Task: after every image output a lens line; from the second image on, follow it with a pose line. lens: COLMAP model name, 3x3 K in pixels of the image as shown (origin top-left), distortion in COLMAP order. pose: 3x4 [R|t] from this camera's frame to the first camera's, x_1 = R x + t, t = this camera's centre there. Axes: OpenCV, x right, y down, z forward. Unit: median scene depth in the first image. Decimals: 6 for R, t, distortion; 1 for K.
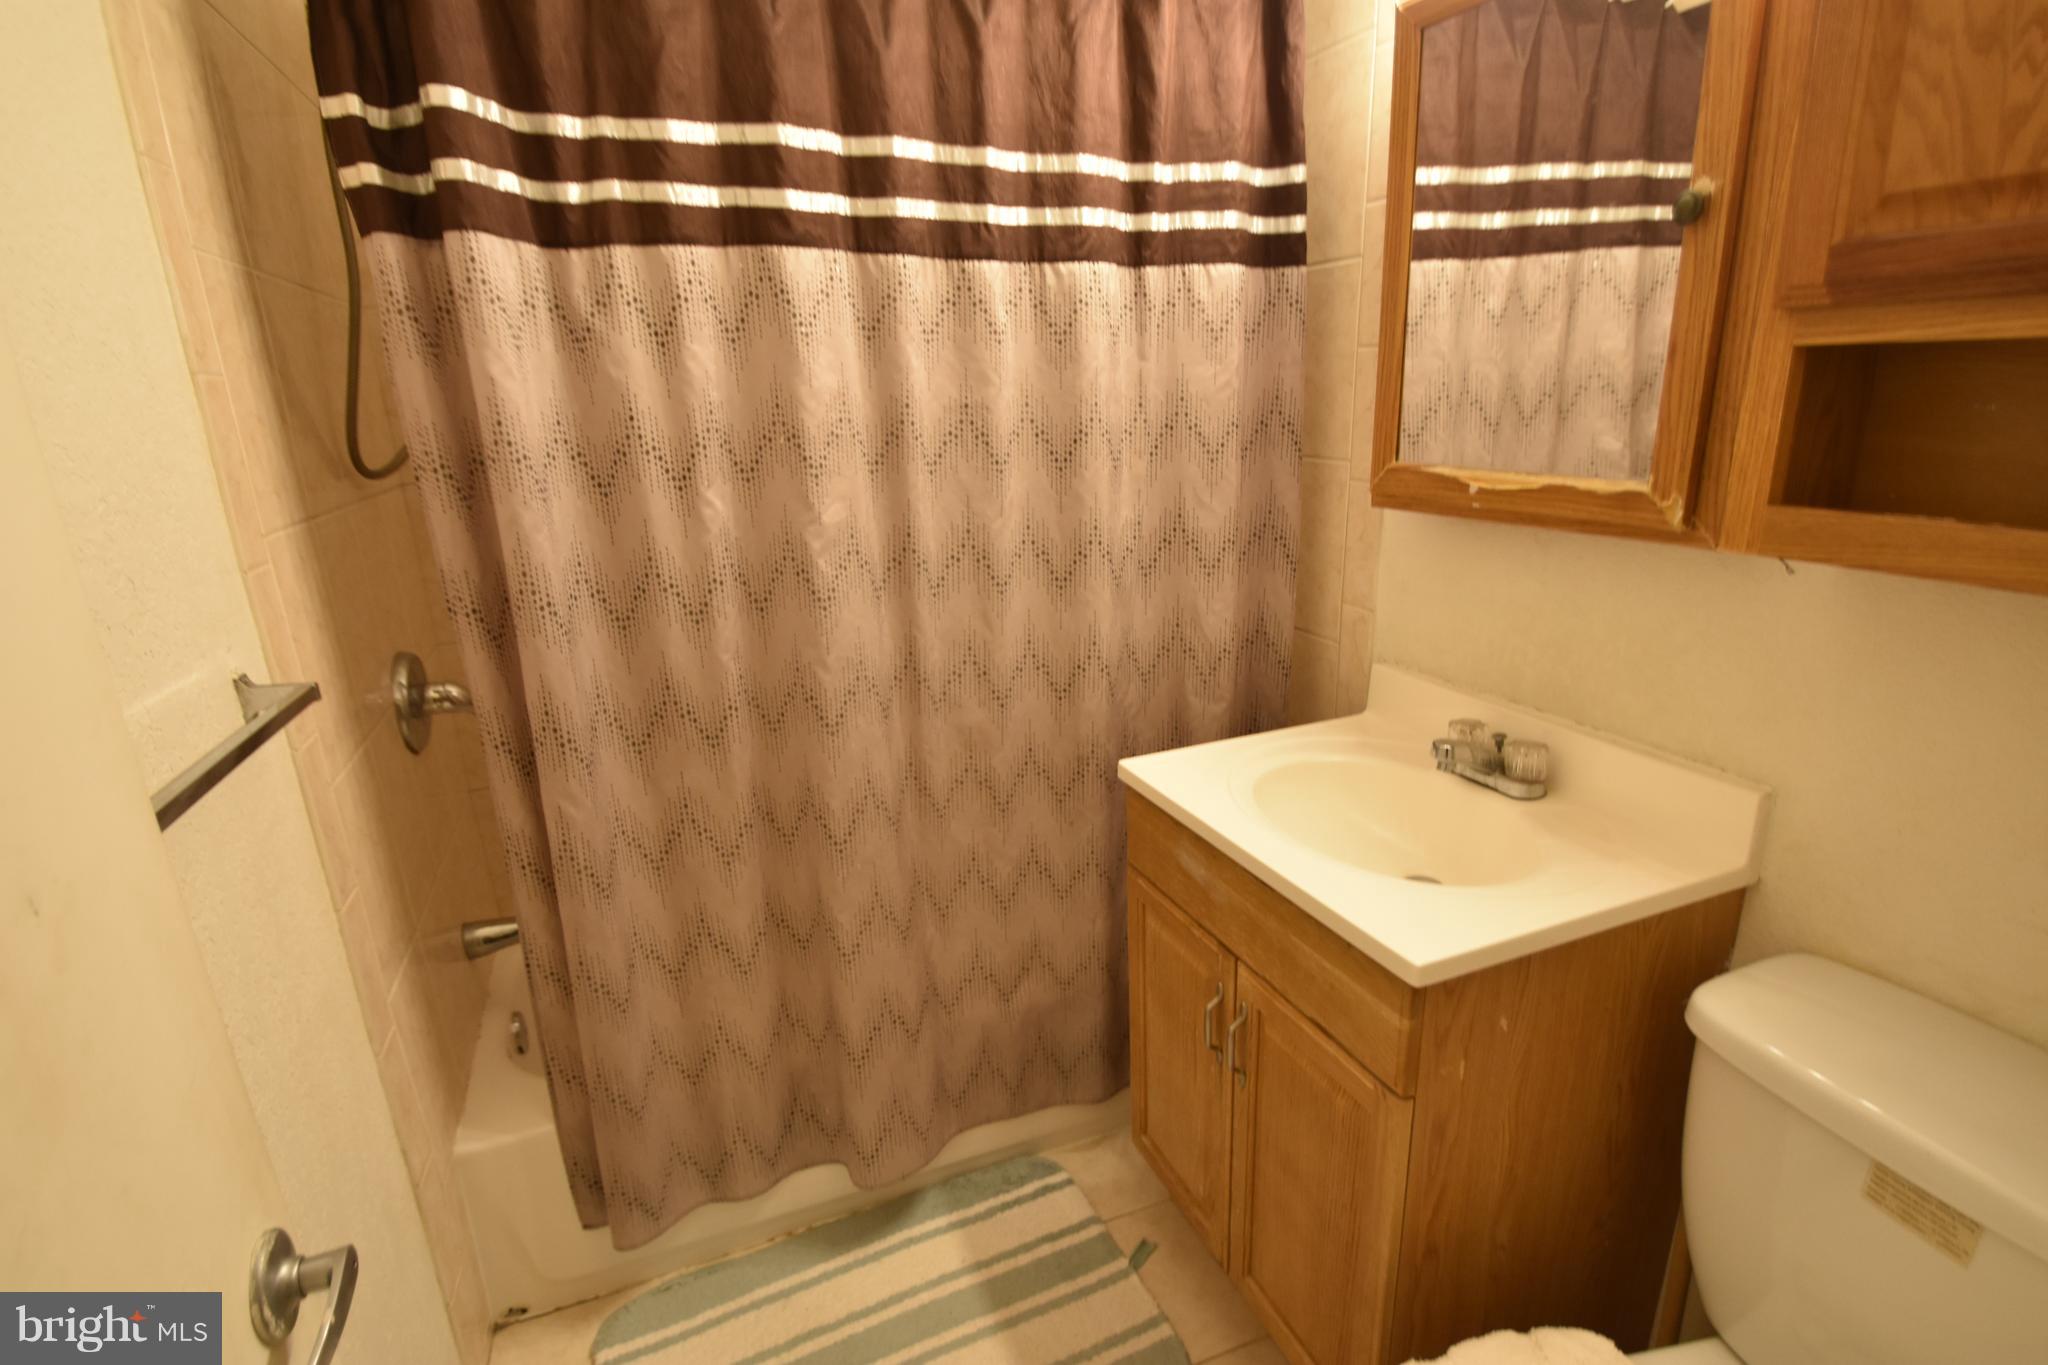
lens RADIAL K [[967.2, 0, 1007.9], [0, 967.2, 678.9], [0, 0, 1]] dist [-0.018680, 0.001078]
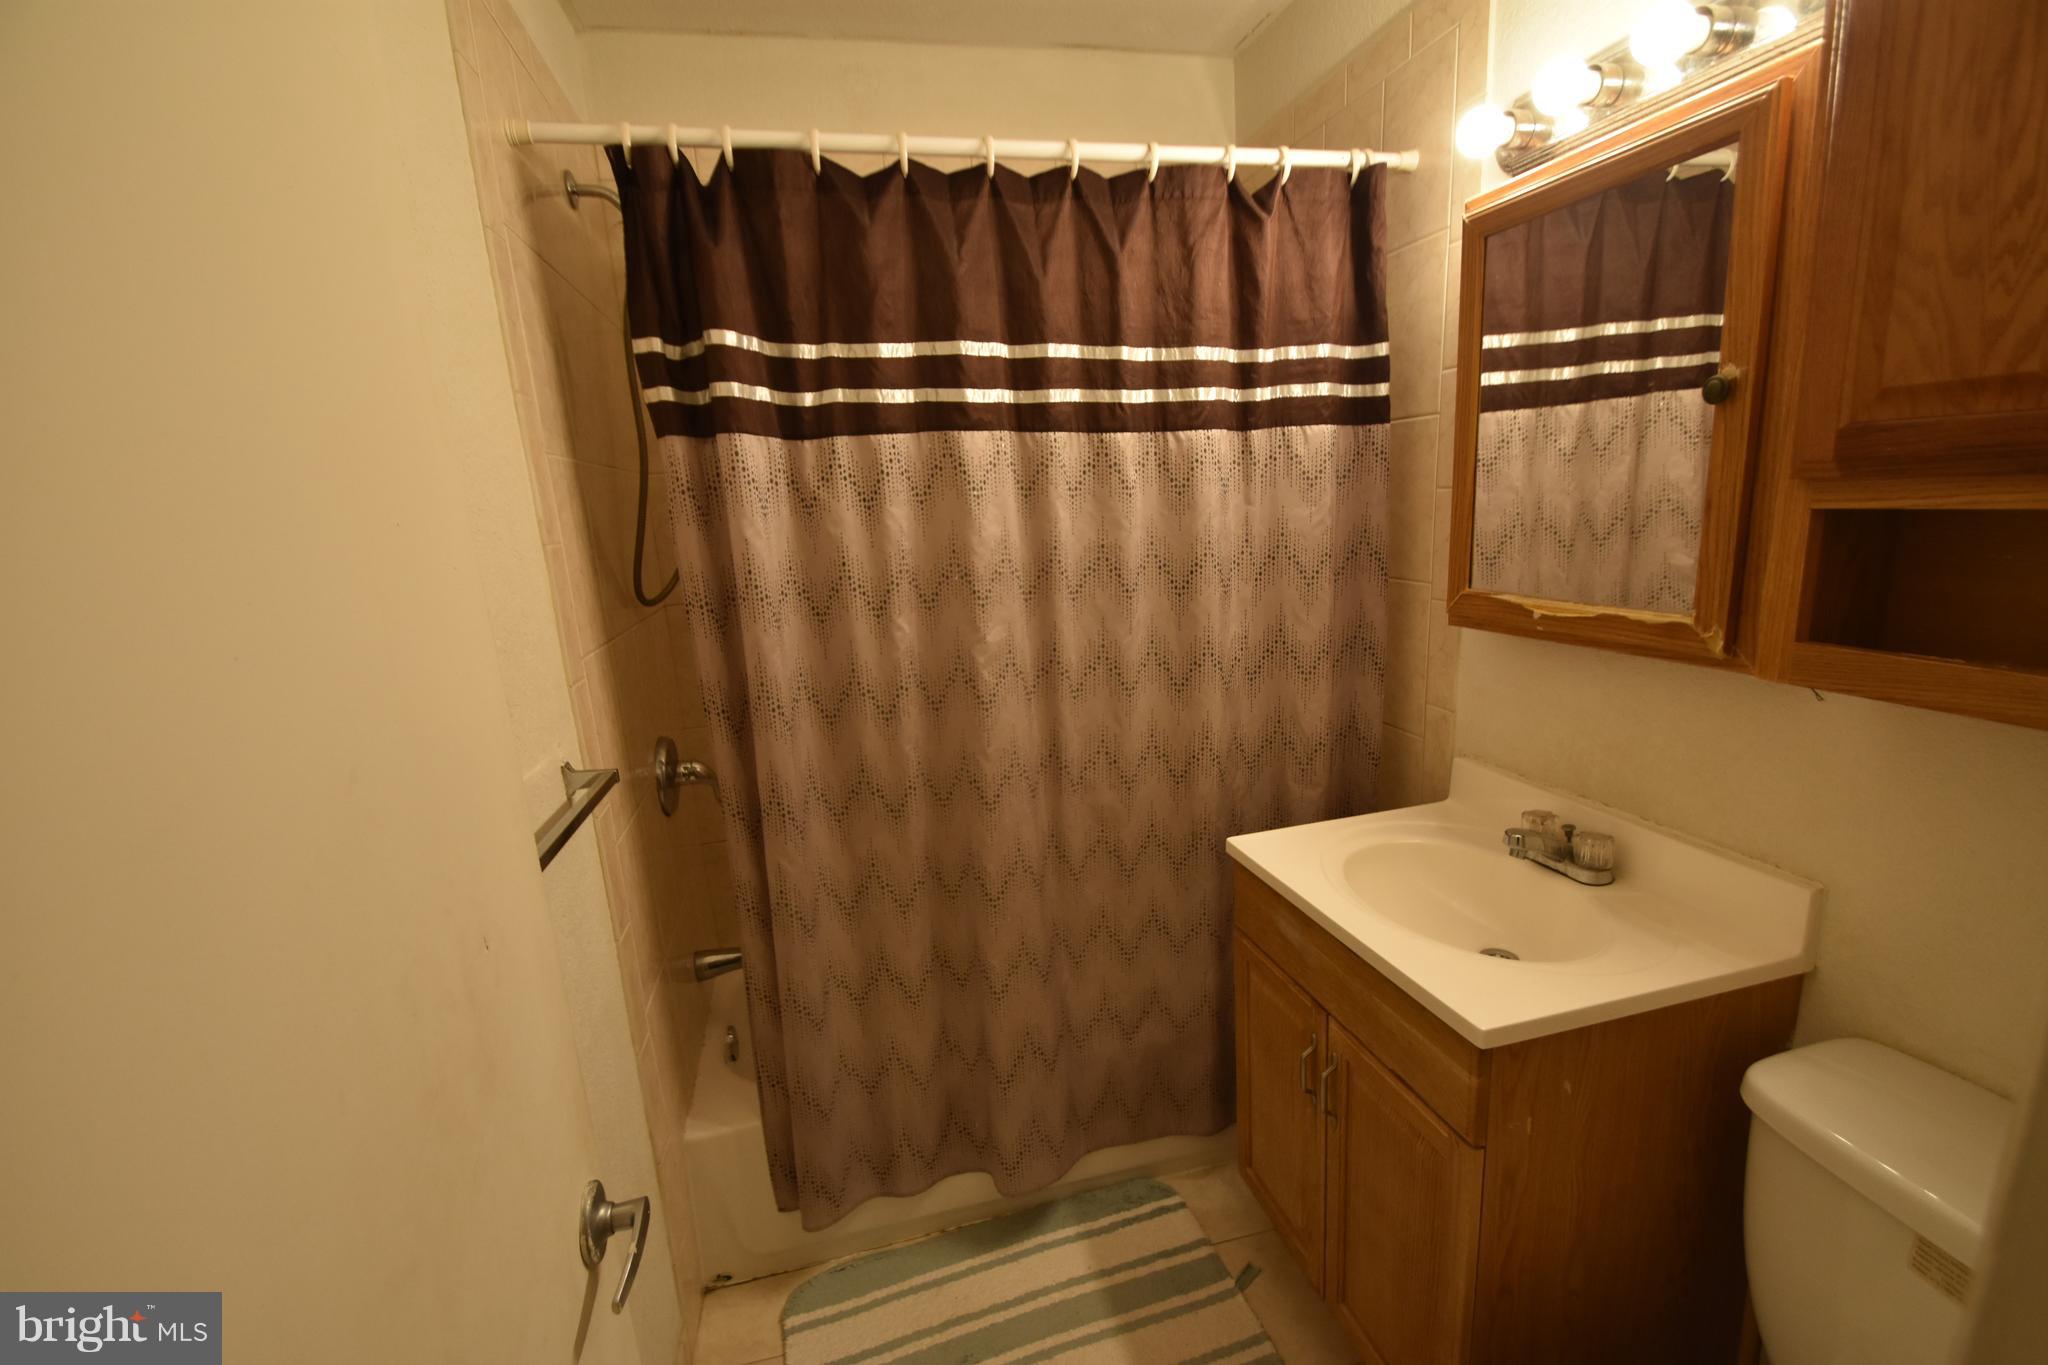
lens RADIAL K [[885.5, 0, 1030.7], [0, 885.5, 676.4], [0, 0, 1]] dist [-0.000983, -0.005299]
pose [[0.993055, 0.011302, -0.117108, 0.000542], [-0.018735, 0.997865, -0.062565, -0.043387], [0.116151, 0.064324, 0.991146, -0.127204]]
